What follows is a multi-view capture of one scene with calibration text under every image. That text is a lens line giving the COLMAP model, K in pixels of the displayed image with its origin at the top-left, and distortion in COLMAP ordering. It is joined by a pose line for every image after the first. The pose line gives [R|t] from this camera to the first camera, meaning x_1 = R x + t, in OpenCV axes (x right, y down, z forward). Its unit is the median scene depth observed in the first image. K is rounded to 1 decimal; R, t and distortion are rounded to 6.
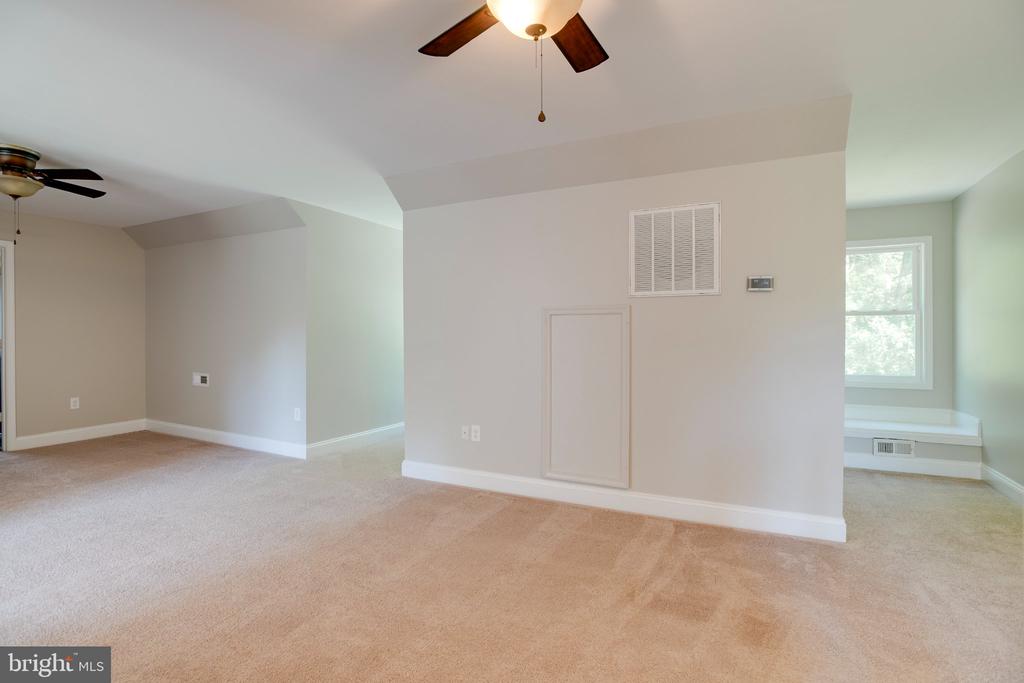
lens RADIAL K [[504.6, 0, 514.5], [0, 504.6, 335.5], [0, 0, 1]] dist [-0.031875, 0.004473]
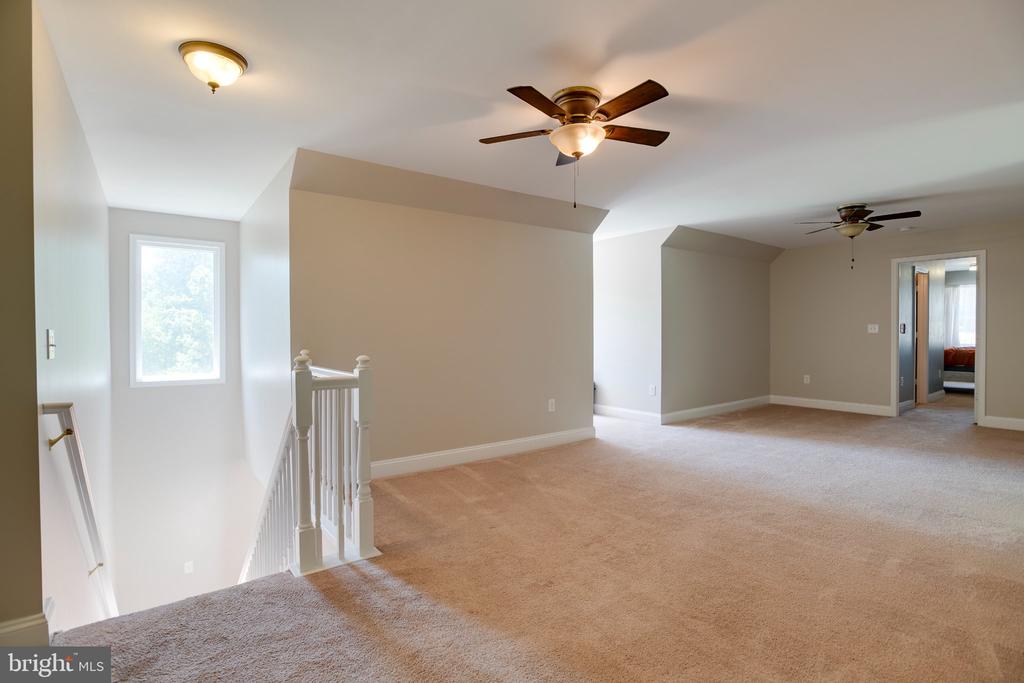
lens RADIAL K [[504.6, 0, 512.8], [0, 504.6, 340.0], [0, 0, 1]] dist [-0.031875, 0.004473]
pose [[-0.435114, 0.015740, -0.900238, 0.800770], [0.003840, 0.999871, 0.015626, 0.003054], [0.900367, 0.003342, -0.435118, 0.728537]]
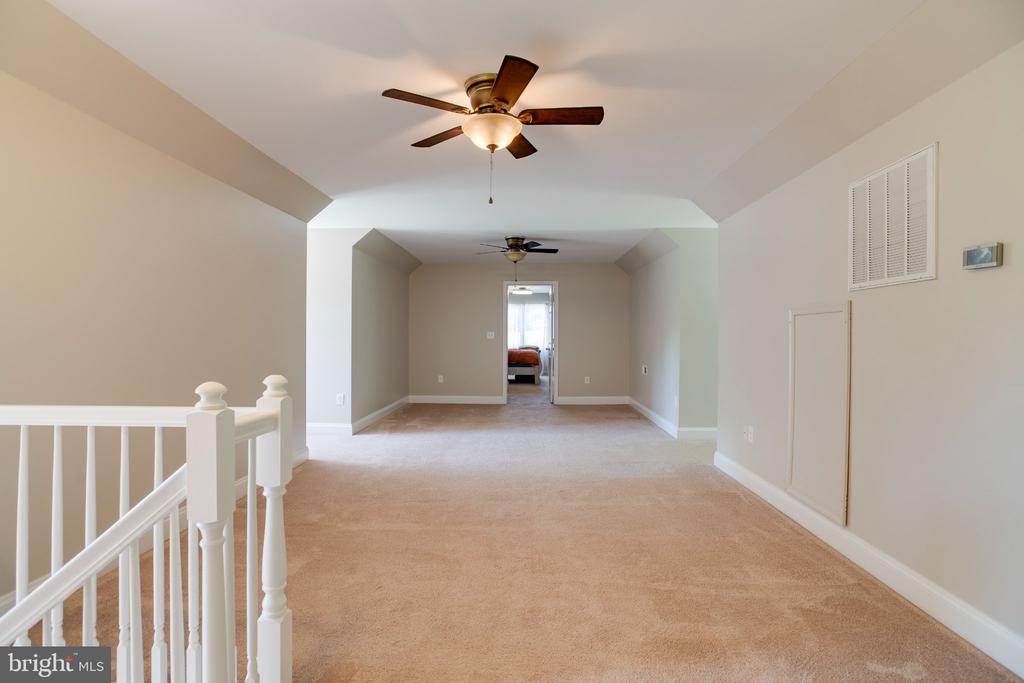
lens RADIAL K [[504.6, 0, 519.5], [0, 504.6, 337.4], [0, 0, 1]] dist [-0.031875, 0.004473]
pose [[0.435250, 0.004213, -0.900300, 0.721979], [-0.006018, 0.999980, 0.001770, 0.001205], [0.900290, 0.004648, 0.435267, 0.177785]]
